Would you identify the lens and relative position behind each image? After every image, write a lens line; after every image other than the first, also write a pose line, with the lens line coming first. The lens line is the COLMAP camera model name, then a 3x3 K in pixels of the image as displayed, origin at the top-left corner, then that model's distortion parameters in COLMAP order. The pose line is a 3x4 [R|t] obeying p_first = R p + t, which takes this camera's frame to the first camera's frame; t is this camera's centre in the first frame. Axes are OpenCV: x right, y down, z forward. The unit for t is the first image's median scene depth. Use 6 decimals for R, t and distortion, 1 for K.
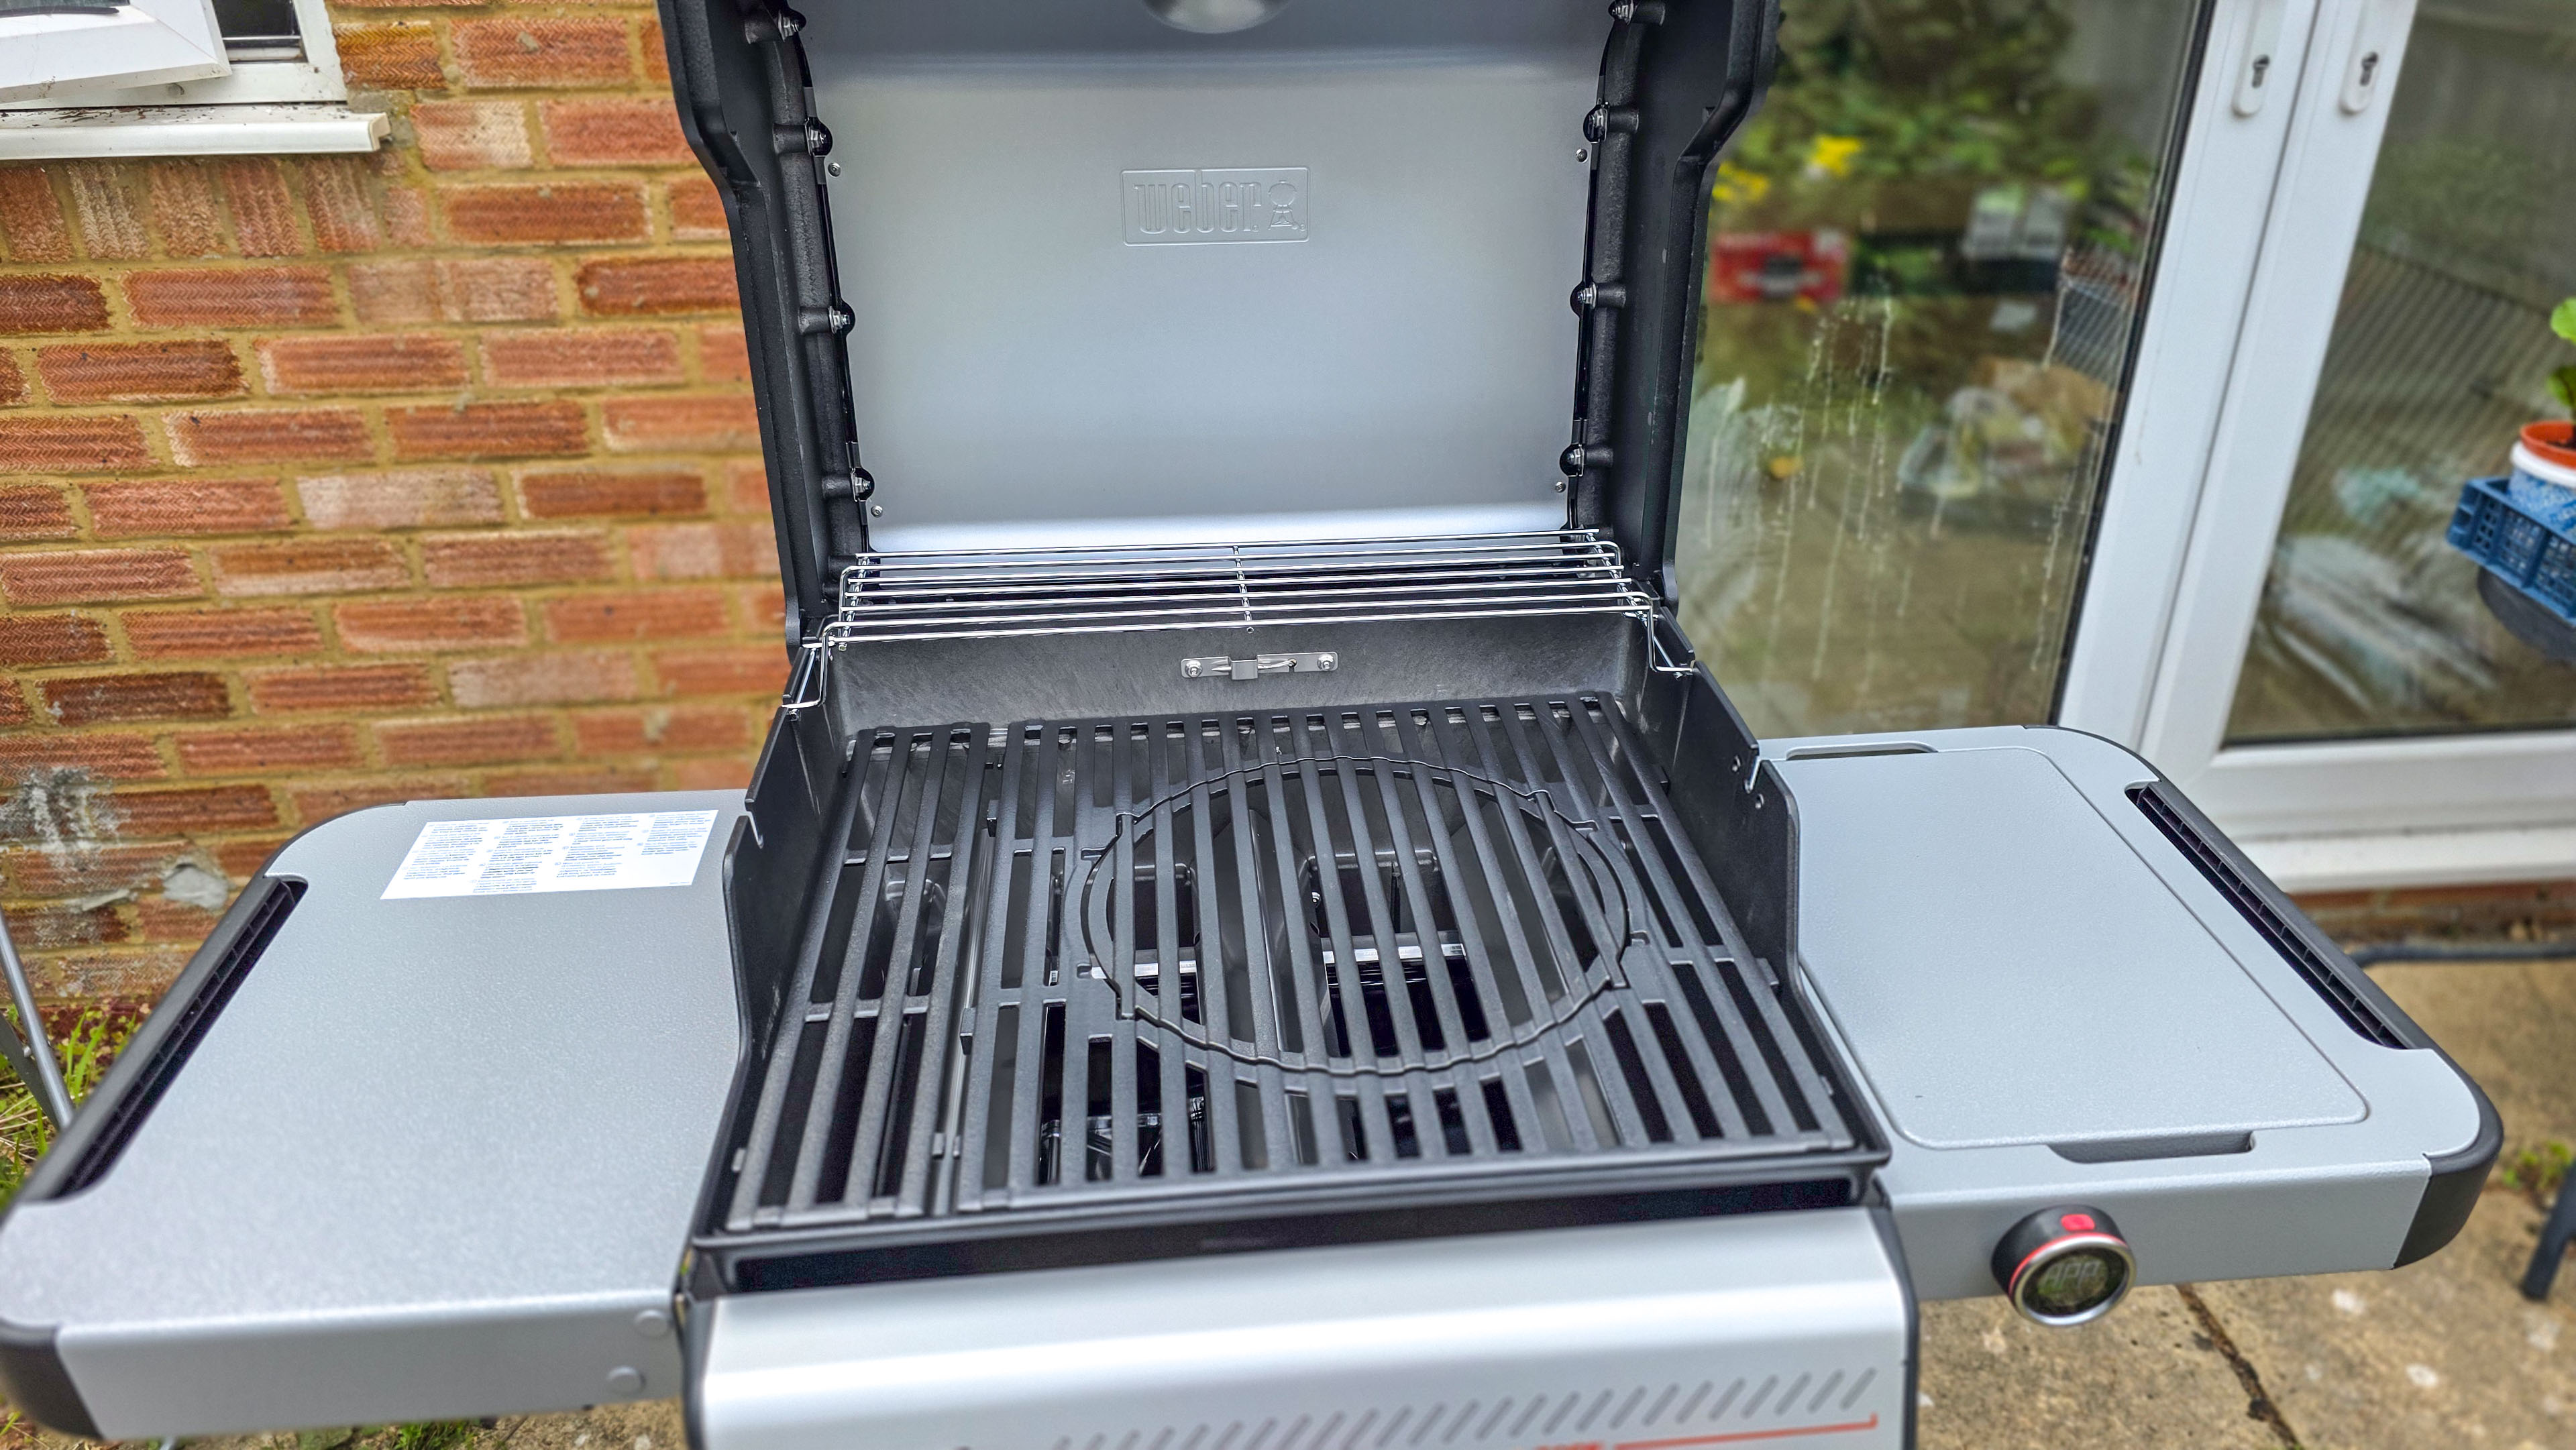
lens RADIAL K [[1764.6, 0, 1288.0], [0, 1764.6, 725.0], [0, 0, 1]] dist [0.000740, -0.006656]
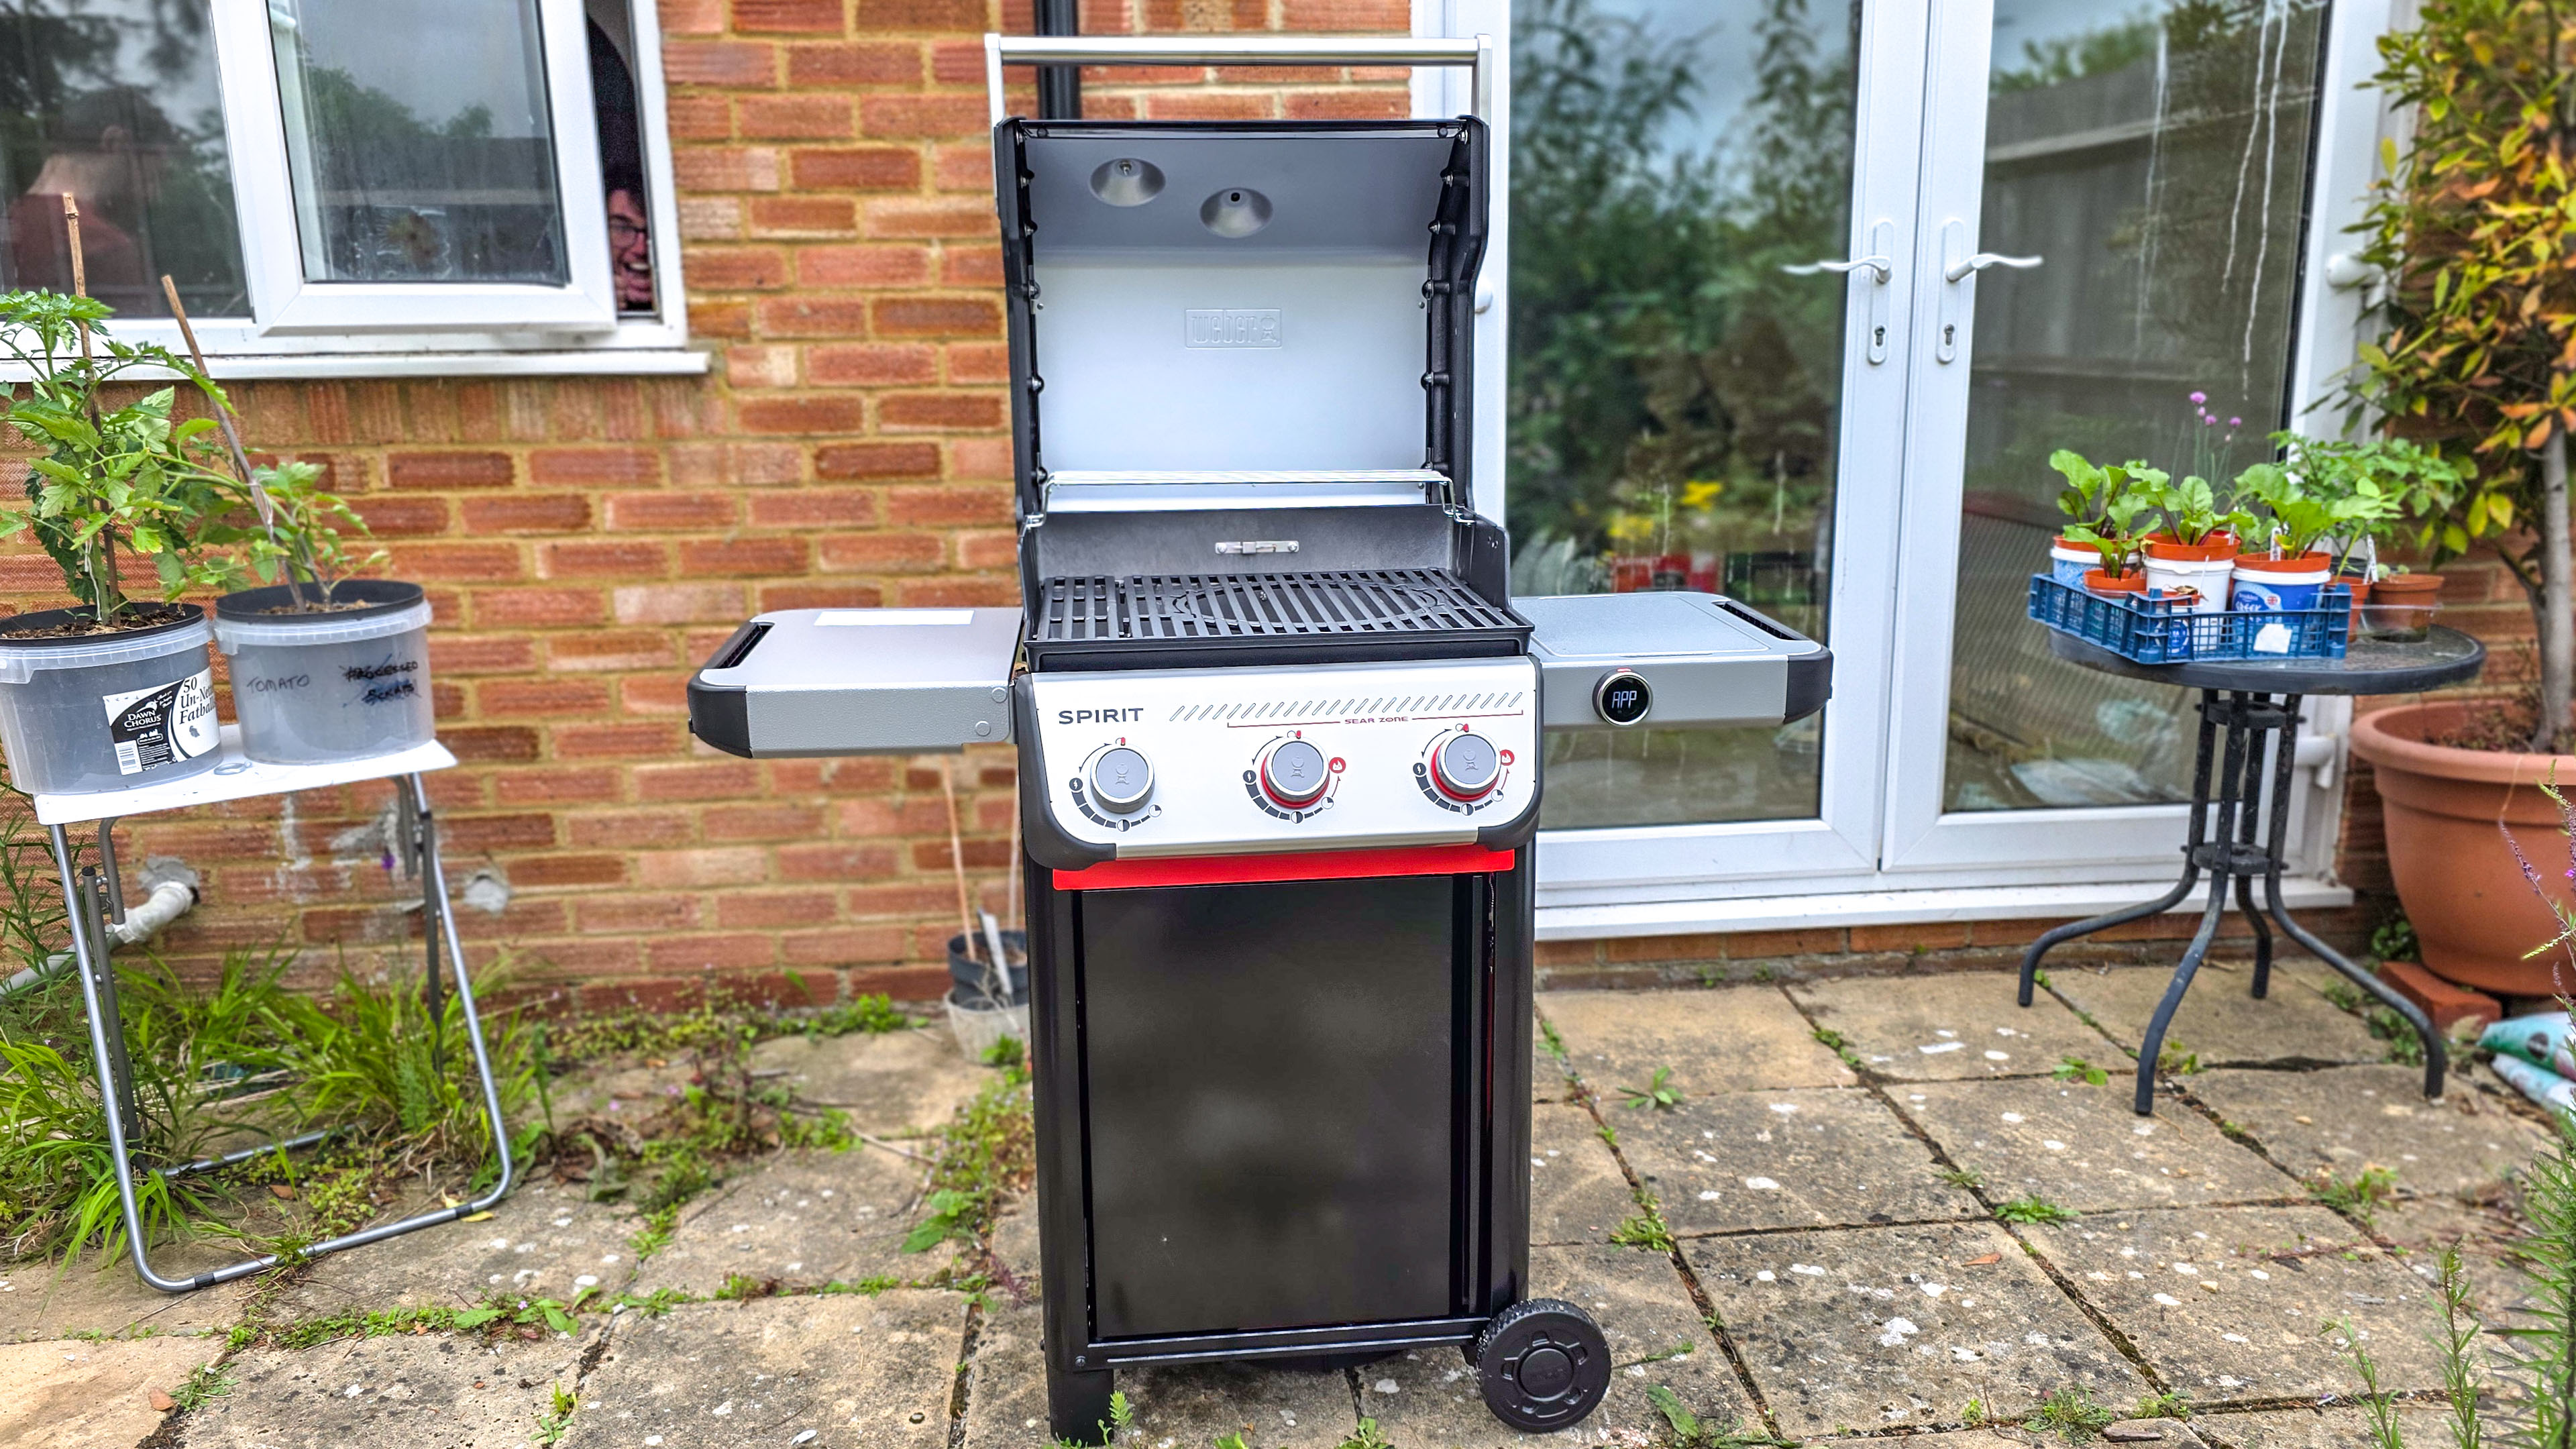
lens RADIAL K [[1917.5, 0, 1283.6], [0, 1917.5, 765.0], [0, 0, 1]] dist [0.003398, -0.003393]
pose [[0.999943, -0.004235, 0.009804, -0.005248], [0.006574, 0.967554, -0.252578, 0.447367], [-0.008417, 0.252628, 0.967527, -0.584825]]
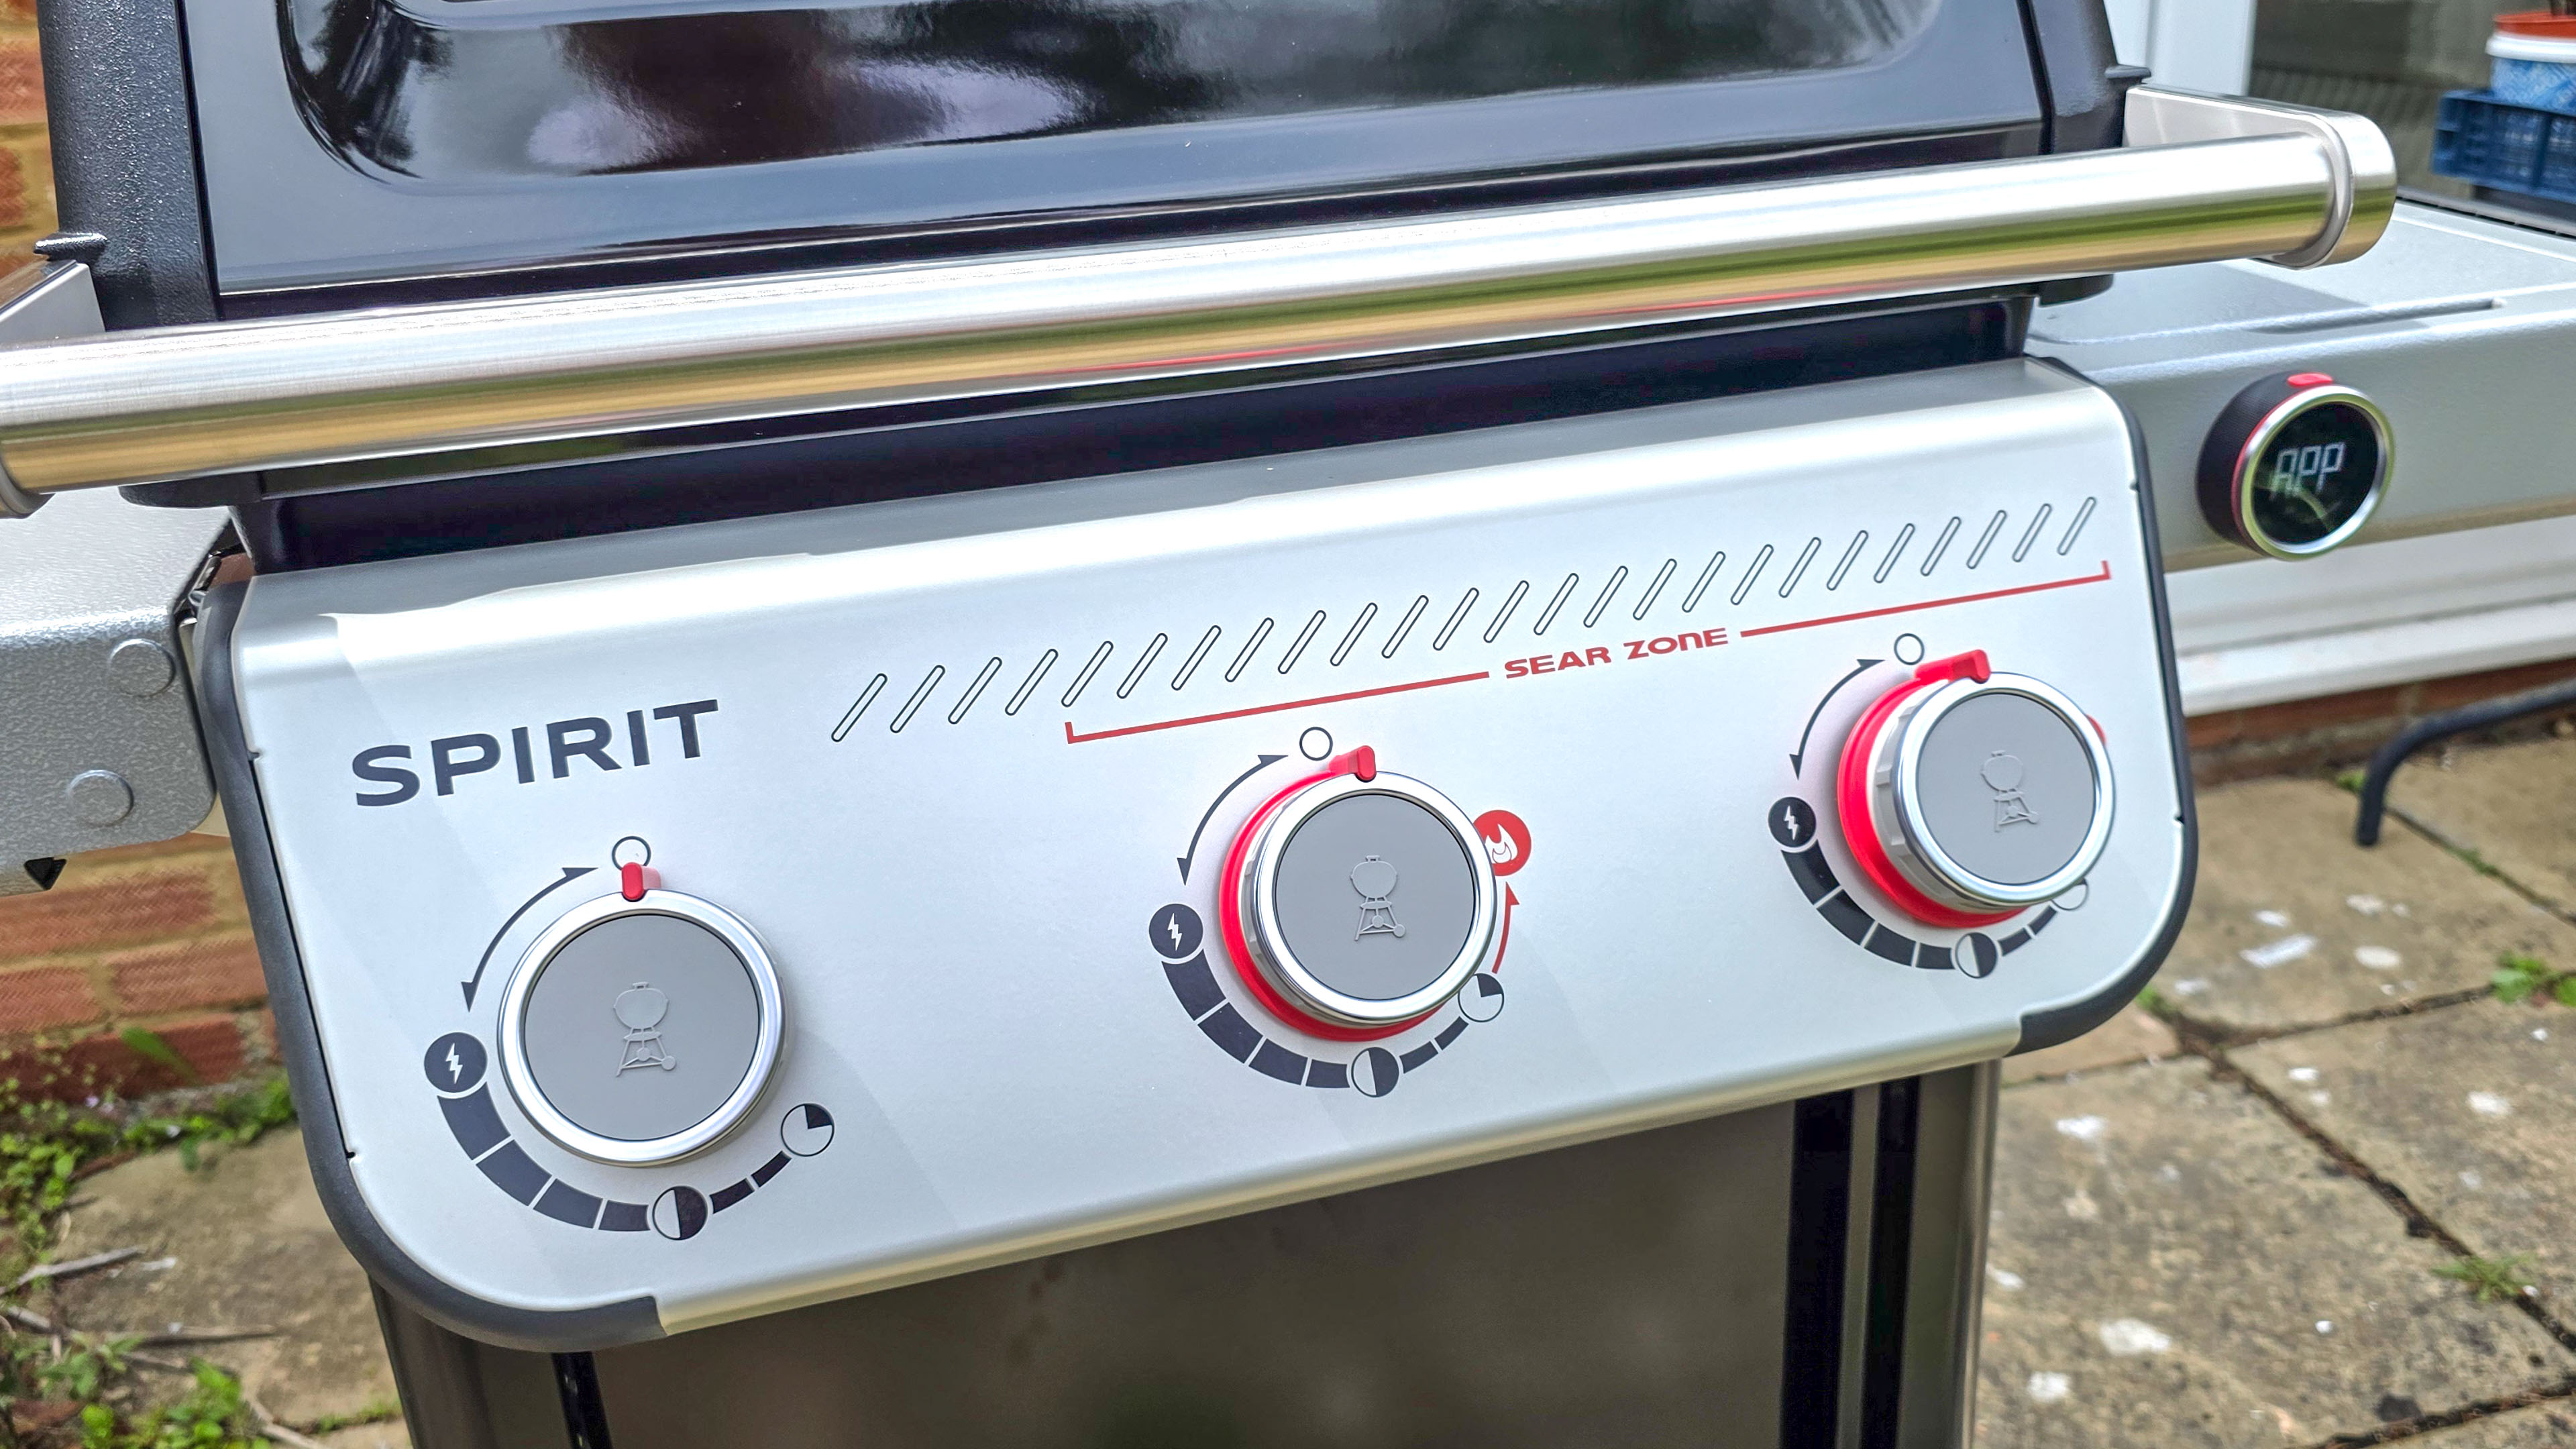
lens RADIAL K [[2175.3, 0, 1363.3], [0, 2175.3, 692.1], [0, 0, 1]] dist [-0.001710, -0.011718]
pose [[0.982051, -0.096003, 0.162358, -0.032010], [0.116031, 0.986123, -0.118735, 0.206428], [-0.148706, 0.135443, 0.979562, 0.102114]]
